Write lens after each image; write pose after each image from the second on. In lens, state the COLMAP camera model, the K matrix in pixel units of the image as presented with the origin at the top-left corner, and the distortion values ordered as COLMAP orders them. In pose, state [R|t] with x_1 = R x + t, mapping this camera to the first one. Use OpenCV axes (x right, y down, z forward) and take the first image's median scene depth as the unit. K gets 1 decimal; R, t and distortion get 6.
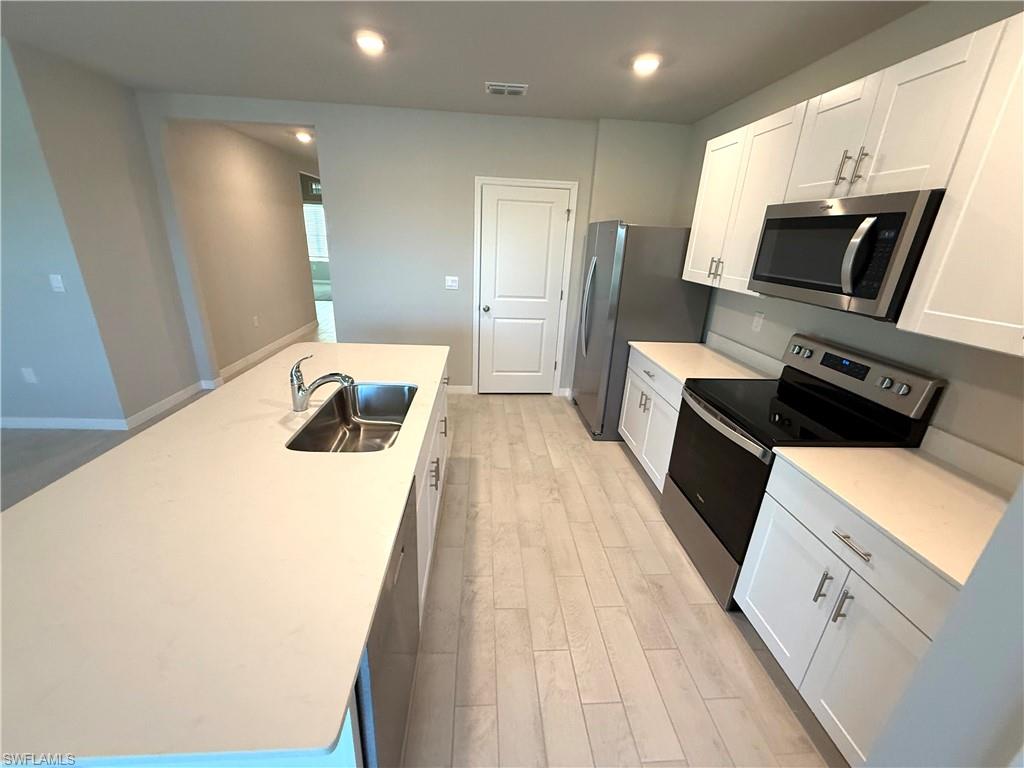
lens RADIAL K [[406.6, 0, 508.3], [0, 406.6, 385.1], [0, 0, 1]] dist [0.000900, 0.000316]
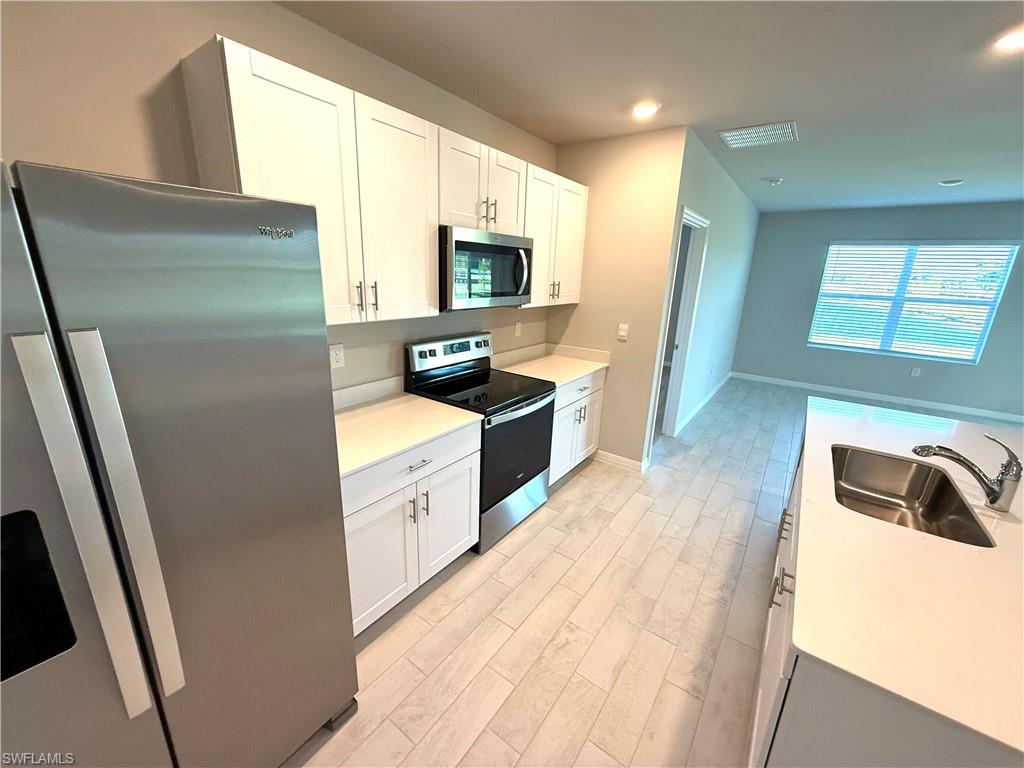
lens RADIAL K [[412.3, 0, 504.9], [0, 412.3, 386.1], [0, 0, 1]] dist [0.001161, -0.000215]
pose [[-0.768372, -0.244287, 0.591548, -0.144851], [0.152743, 0.827583, 0.540162, -0.589769], [-0.621510, 0.505400, -0.598579, 1.578933]]
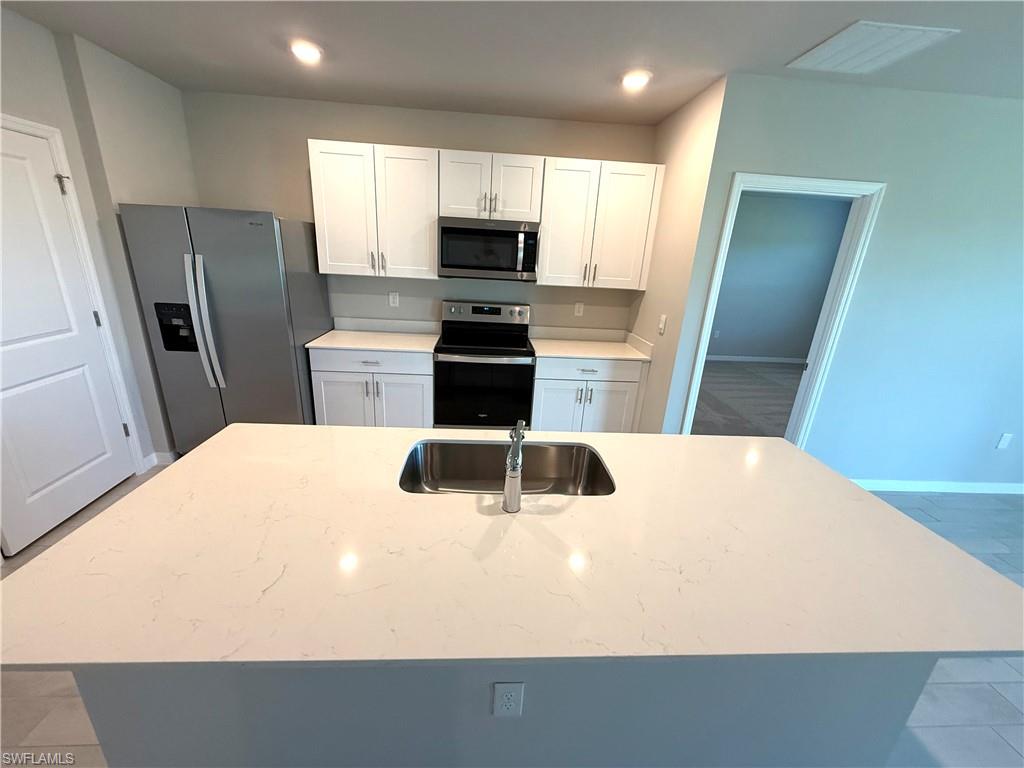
lens RADIAL K [[406.6, 0, 508.3], [0, 406.6, 385.1], [0, 0, 1]] dist [0.000900, 0.000316]
pose [[0.011486, -0.353438, 0.935387, -0.860437], [0.295280, 0.894931, 0.334526, -0.286501], [-0.955342, 0.272359, 0.114643, 0.689643]]
